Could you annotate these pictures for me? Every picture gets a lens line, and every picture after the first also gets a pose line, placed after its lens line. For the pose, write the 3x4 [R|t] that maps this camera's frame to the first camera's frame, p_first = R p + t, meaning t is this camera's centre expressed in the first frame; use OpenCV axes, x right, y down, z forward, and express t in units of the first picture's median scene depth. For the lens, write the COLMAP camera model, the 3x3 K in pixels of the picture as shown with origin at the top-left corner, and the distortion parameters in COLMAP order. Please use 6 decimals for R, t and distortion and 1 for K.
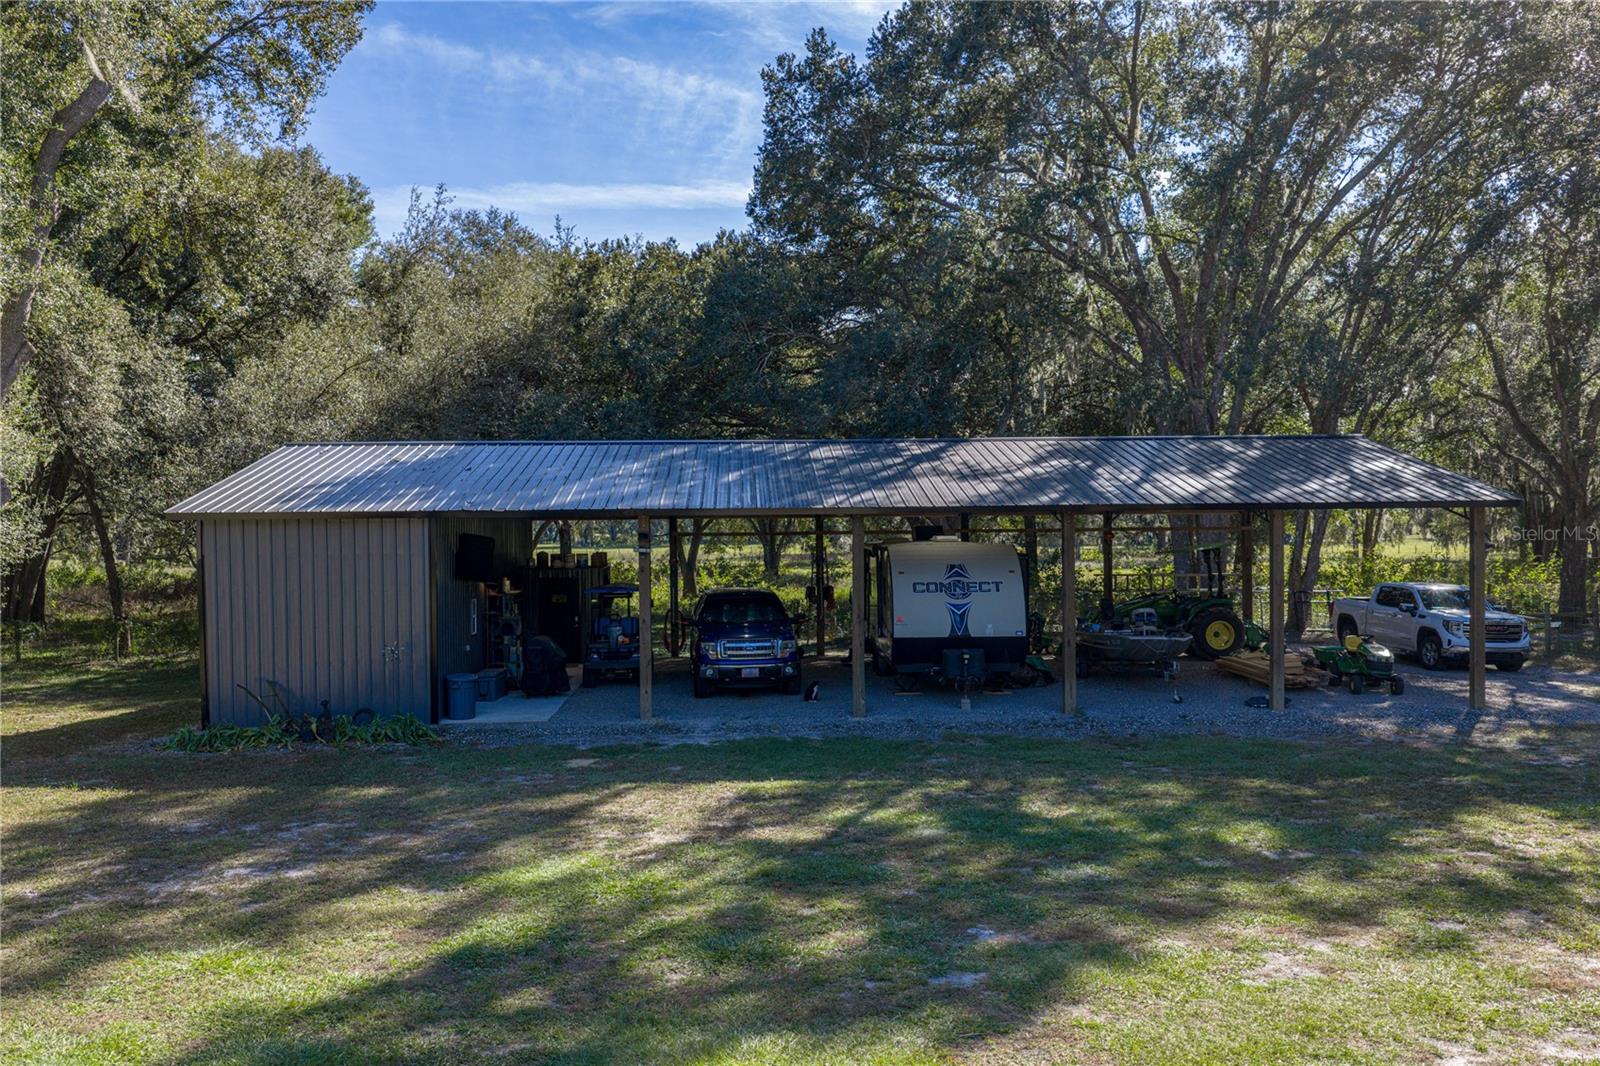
lens RADIAL K [[1355.9, 0, 832.4], [0, 1355.9, 533.1], [0, 0, 1]] dist [0.007373, -0.000581]
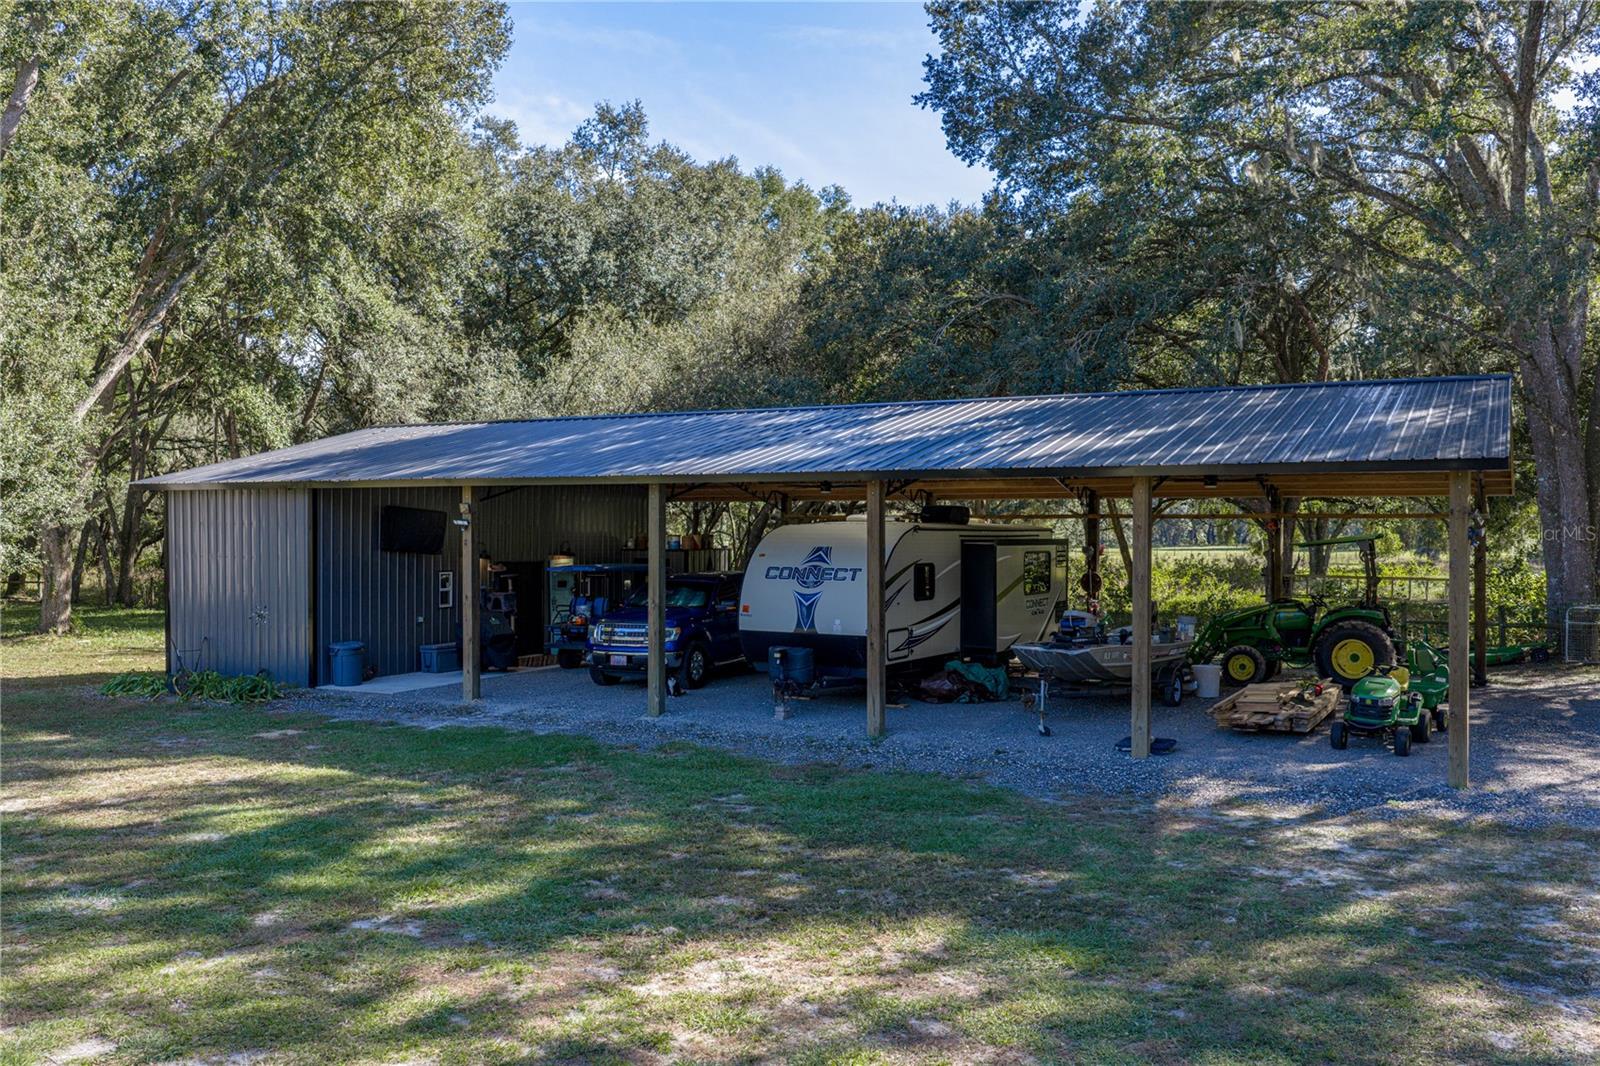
lens RADIAL K [[1355.9, 0, 832.4], [0, 1355.9, 533.1], [0, 0, 1]] dist [0.007373, -0.000581]
pose [[0.870652, 0.016709, -0.491615, 0.513755], [-0.017564, 0.999842, 0.002877, 0.012075], [0.491586, 0.006130, 0.870808, 0.276390]]
